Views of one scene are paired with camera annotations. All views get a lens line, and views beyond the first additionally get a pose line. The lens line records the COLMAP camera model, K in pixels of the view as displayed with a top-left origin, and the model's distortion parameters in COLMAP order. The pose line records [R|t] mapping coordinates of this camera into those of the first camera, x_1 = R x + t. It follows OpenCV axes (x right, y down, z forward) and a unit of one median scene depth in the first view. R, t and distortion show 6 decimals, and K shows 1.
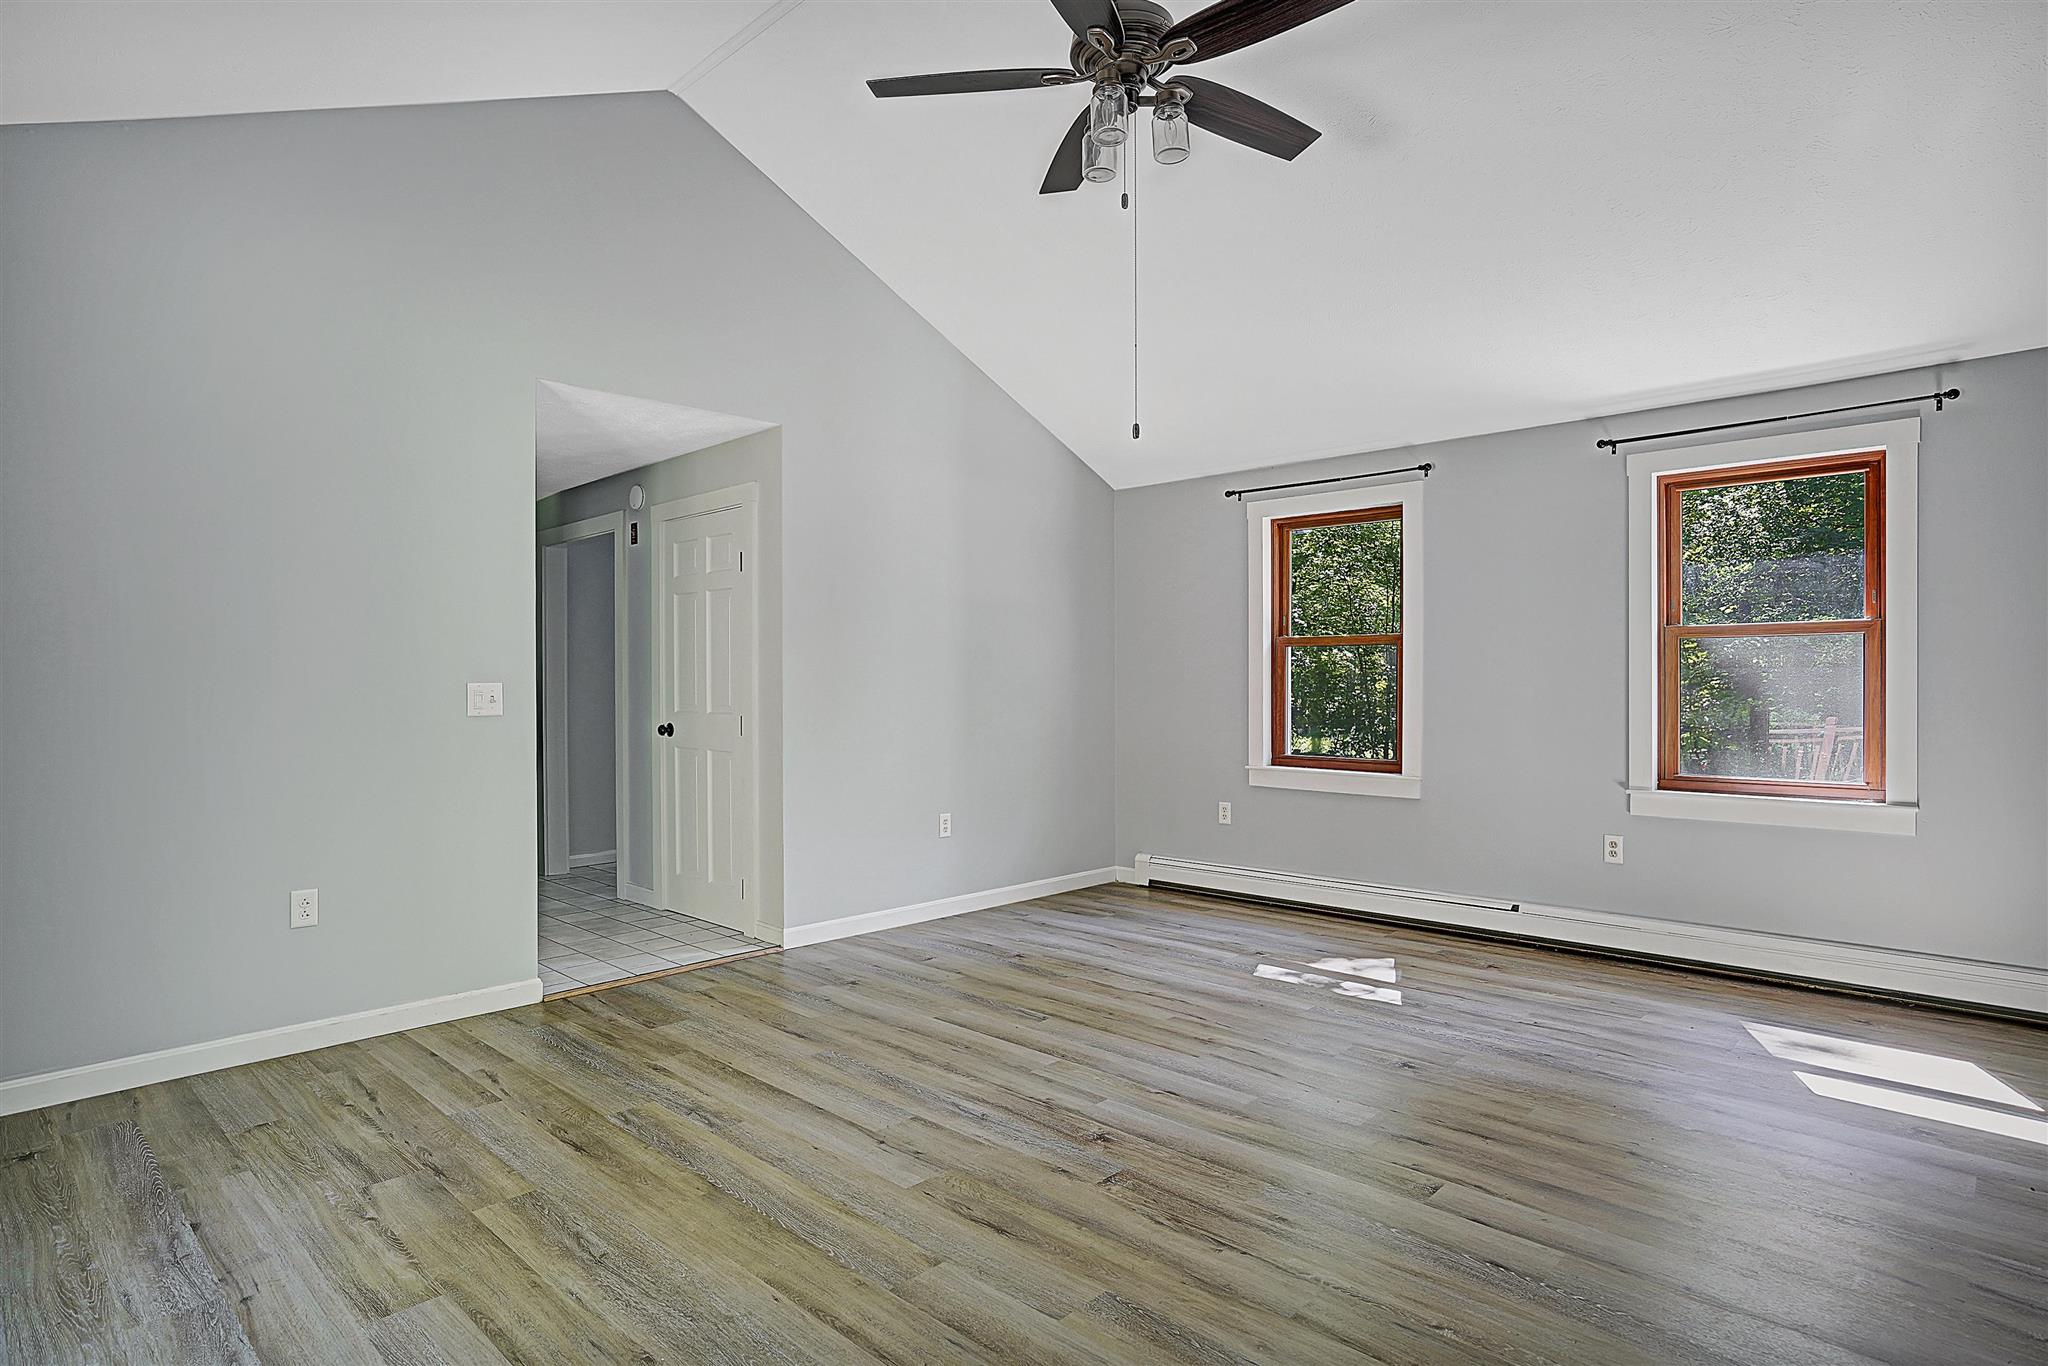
lens RADIAL K [[1074.8, 0, 1024.0], [0, 1074.8, 683.0], [0, 0, 1]] dist [0.000175, 0.000235]
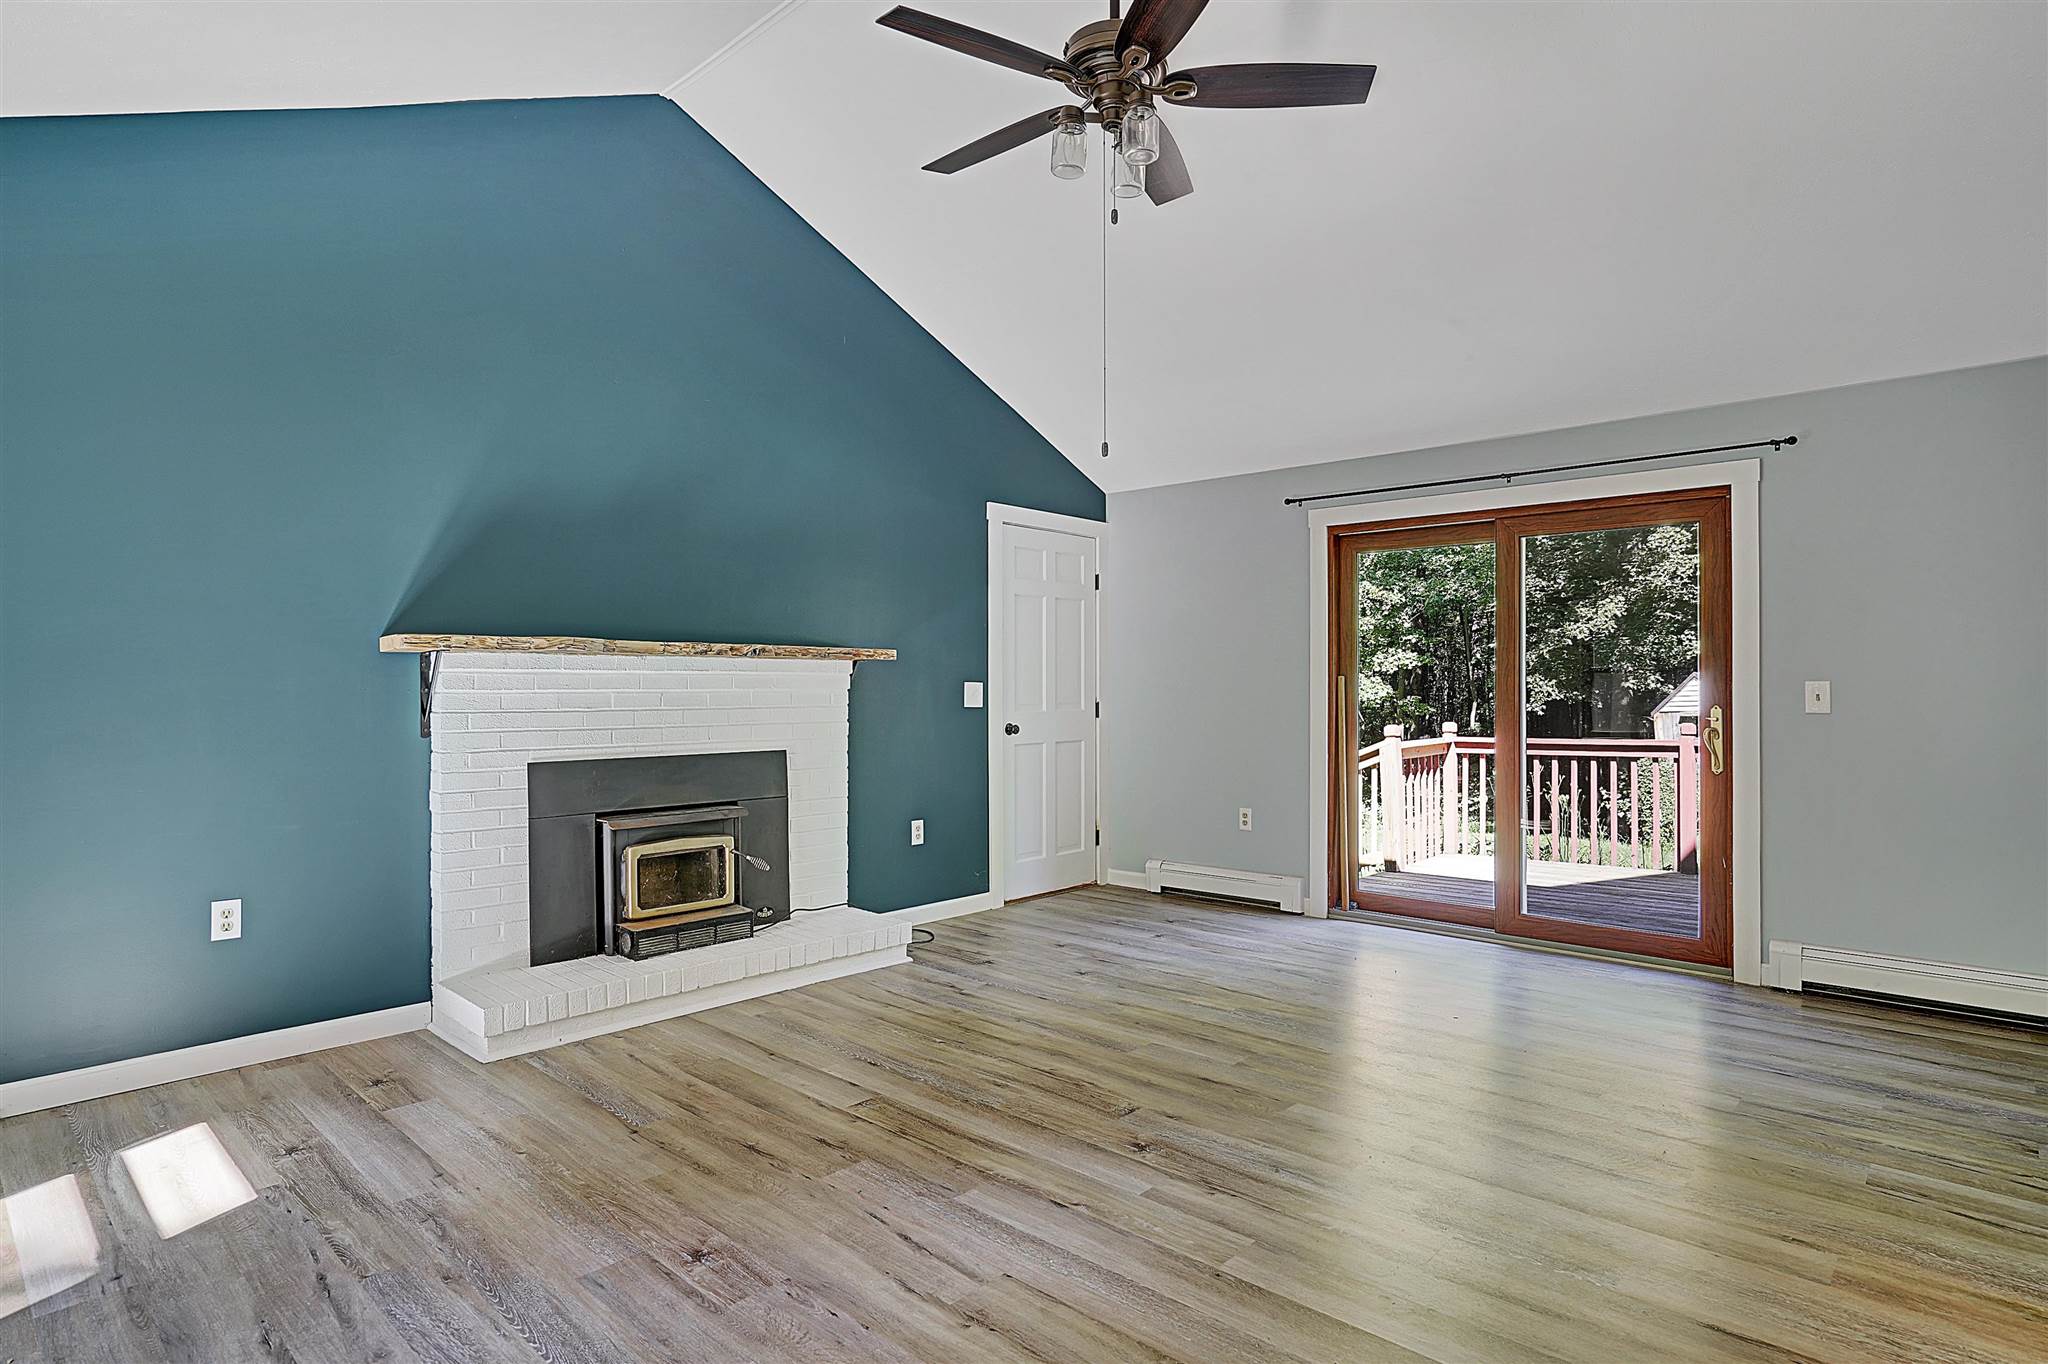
lens RADIAL K [[1074.8, 0, 1024.0], [0, 1074.8, 682.0], [0, 0, 1]] dist [0.000175, 0.000235]
pose [[-0.999884, 0.001946, -0.015106, 0.186857], [0.002013, 0.999988, -0.004464, 0.002589], [0.015097, -0.004494, -0.999876, 1.918416]]
